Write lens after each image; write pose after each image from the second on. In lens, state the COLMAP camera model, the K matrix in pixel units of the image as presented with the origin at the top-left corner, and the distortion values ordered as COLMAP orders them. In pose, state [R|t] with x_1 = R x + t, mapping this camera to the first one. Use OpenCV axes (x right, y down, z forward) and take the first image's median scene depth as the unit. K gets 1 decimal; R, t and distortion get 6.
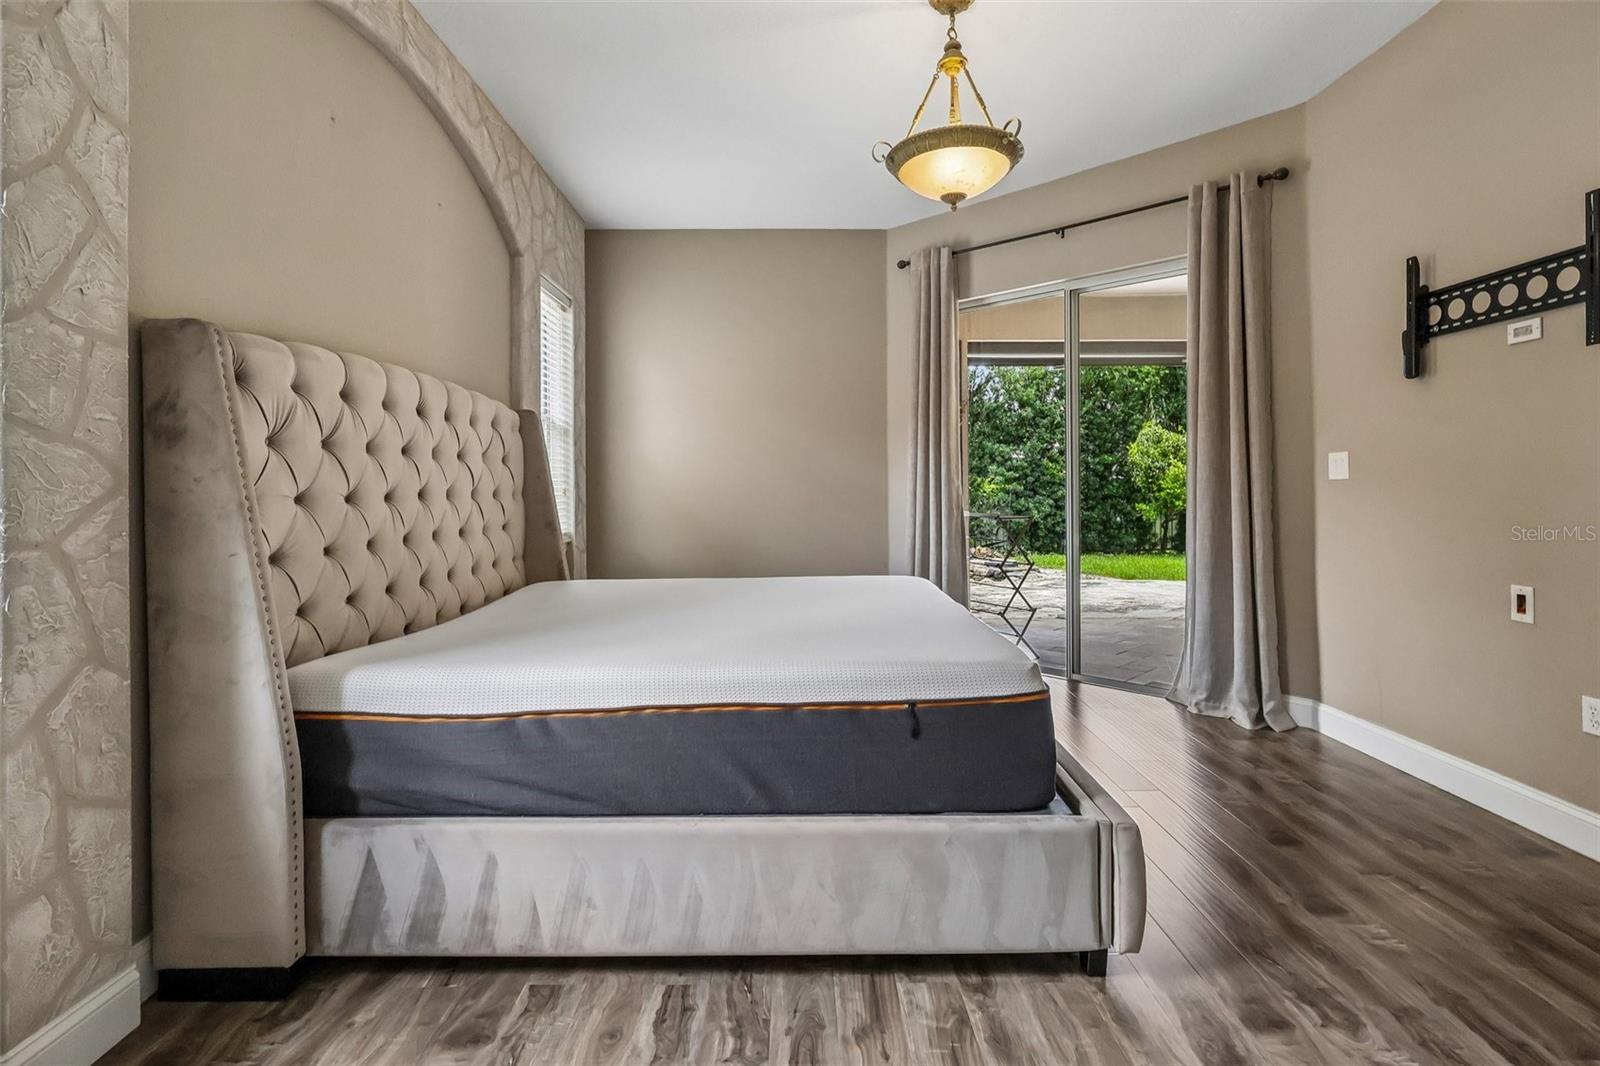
lens RADIAL K [[739.0, 0, 828.4], [0, 739.0, 478.2], [0, 0, 1]] dist [-0.003758, 0.001716]
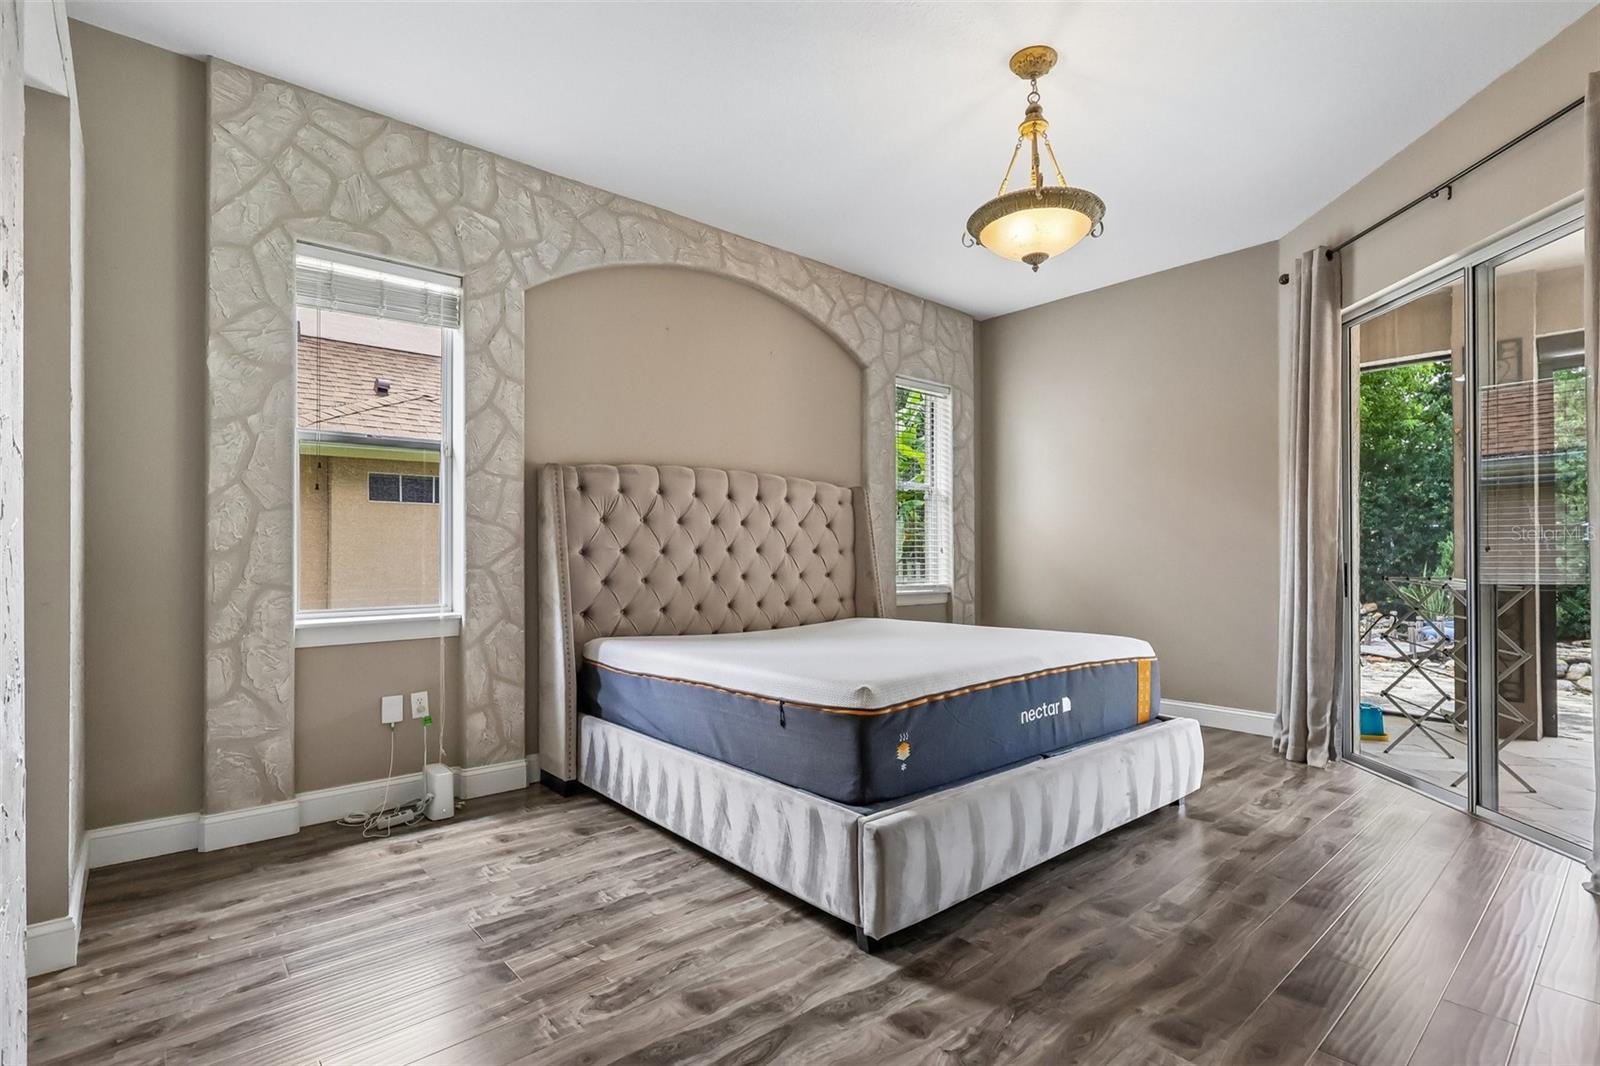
lens RADIAL K [[739.0, 0, 816.7], [0, 739.0, 542.1], [0, 0, 1]] dist [-0.003758, 0.001716]
pose [[0.672675, -0.008181, -0.739893, 1.233765], [0.009518, 0.999952, -0.002403, 0.021088], [0.739877, -0.005426, 0.672720, 0.154357]]
